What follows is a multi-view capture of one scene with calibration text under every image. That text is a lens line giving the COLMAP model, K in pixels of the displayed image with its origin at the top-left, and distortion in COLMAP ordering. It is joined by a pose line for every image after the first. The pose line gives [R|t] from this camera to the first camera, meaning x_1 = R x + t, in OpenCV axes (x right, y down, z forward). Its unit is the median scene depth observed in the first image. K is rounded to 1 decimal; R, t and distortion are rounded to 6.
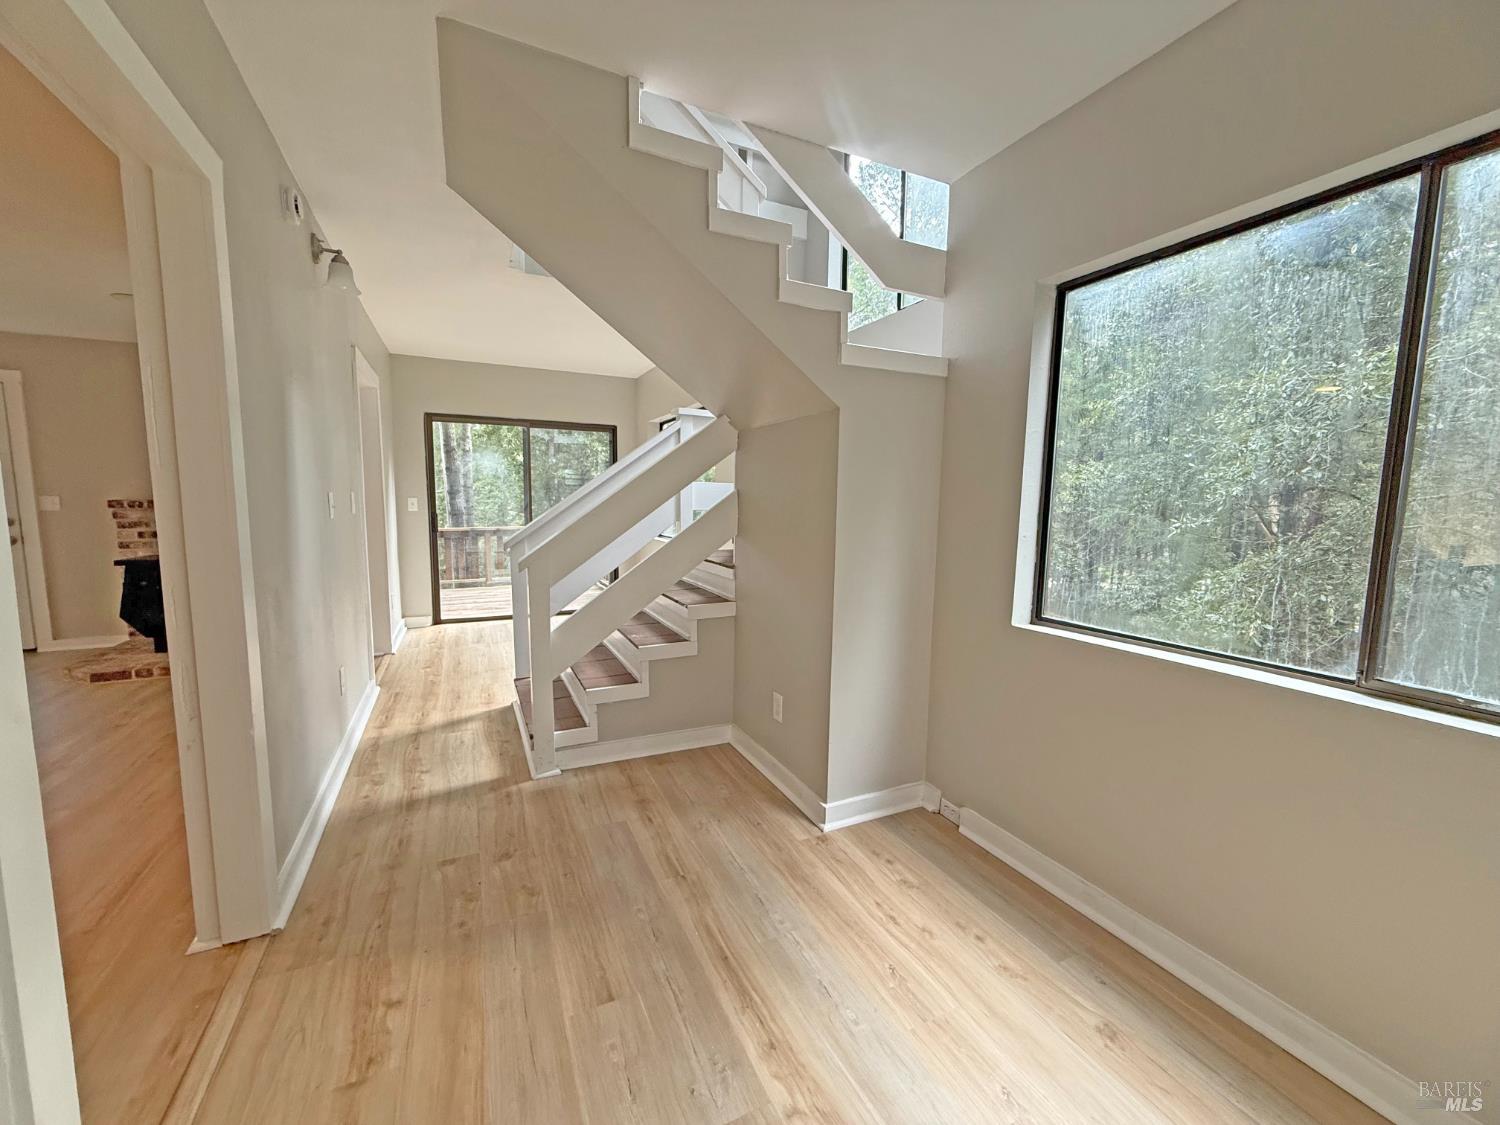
lens RADIAL K [[603.6, 0, 750.8], [0, 603.6, 564.8], [0, 0, 1]] dist [0.000626, 0.000608]
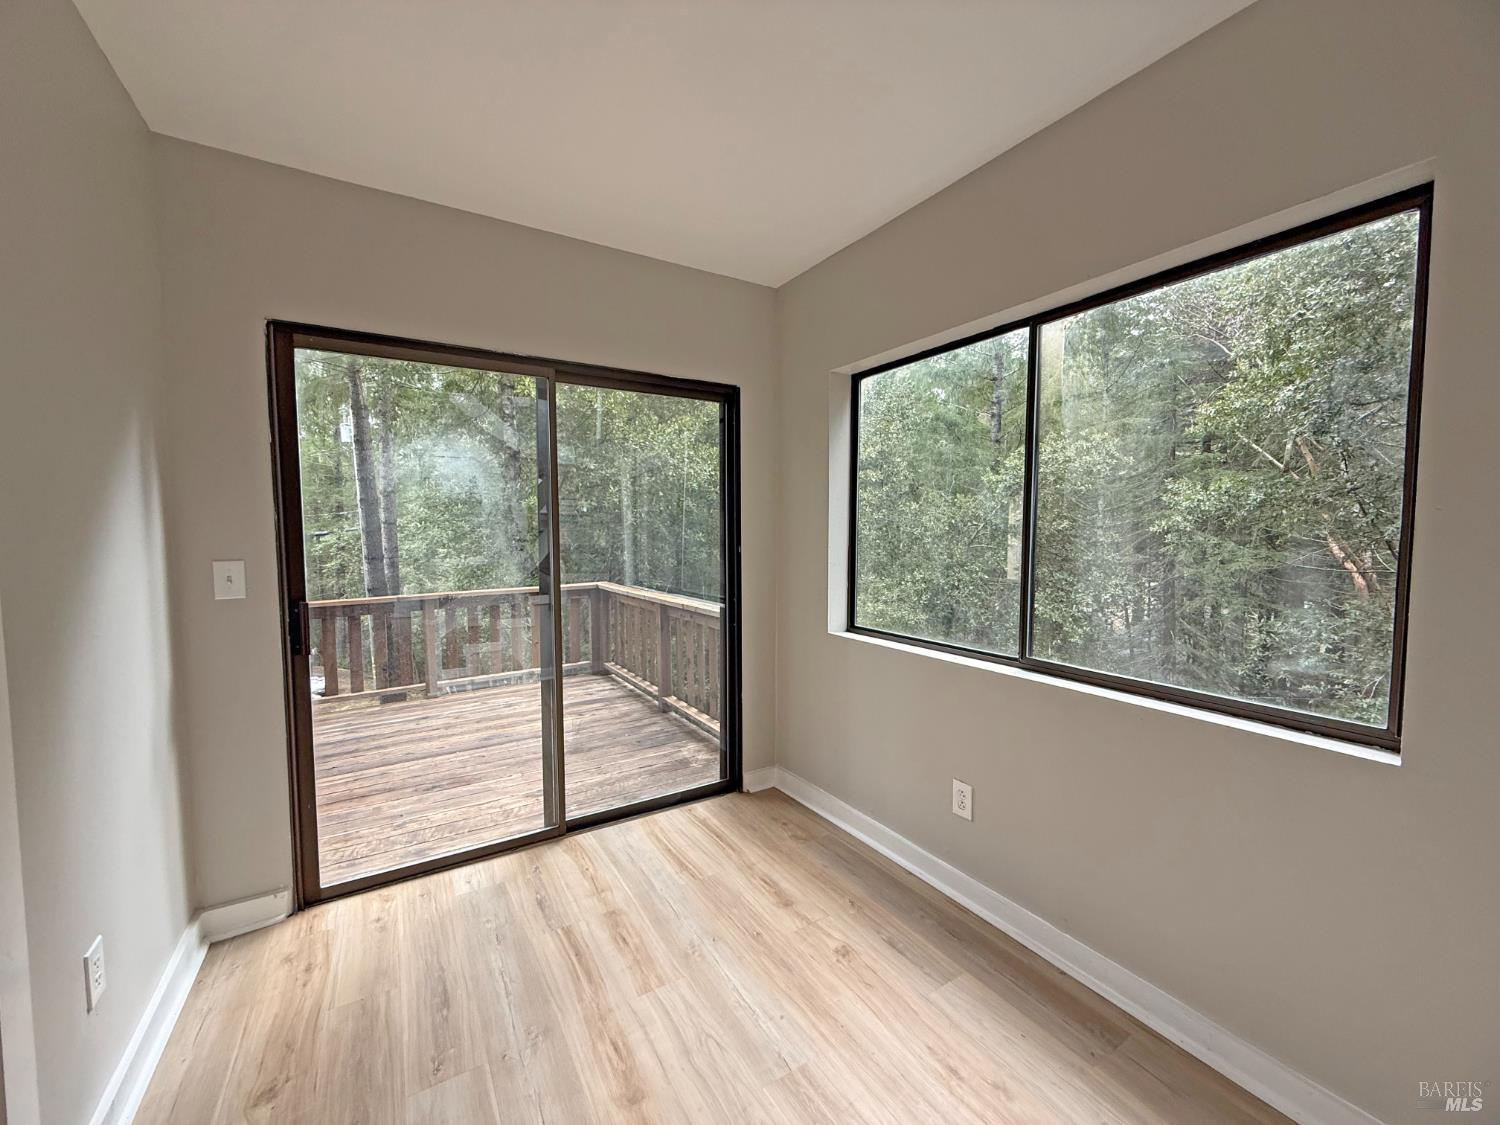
lens RADIAL K [[603.6, 0, 734.1], [0, 603.6, 557.0], [0, 0, 1]] dist [0.000626, 0.000608]
pose [[0.996466, -0.027152, 0.079485, -0.244512], [0.033422, 0.996342, -0.078650, -0.060838], [-0.077058, 0.081029, 0.993729, 0.512498]]
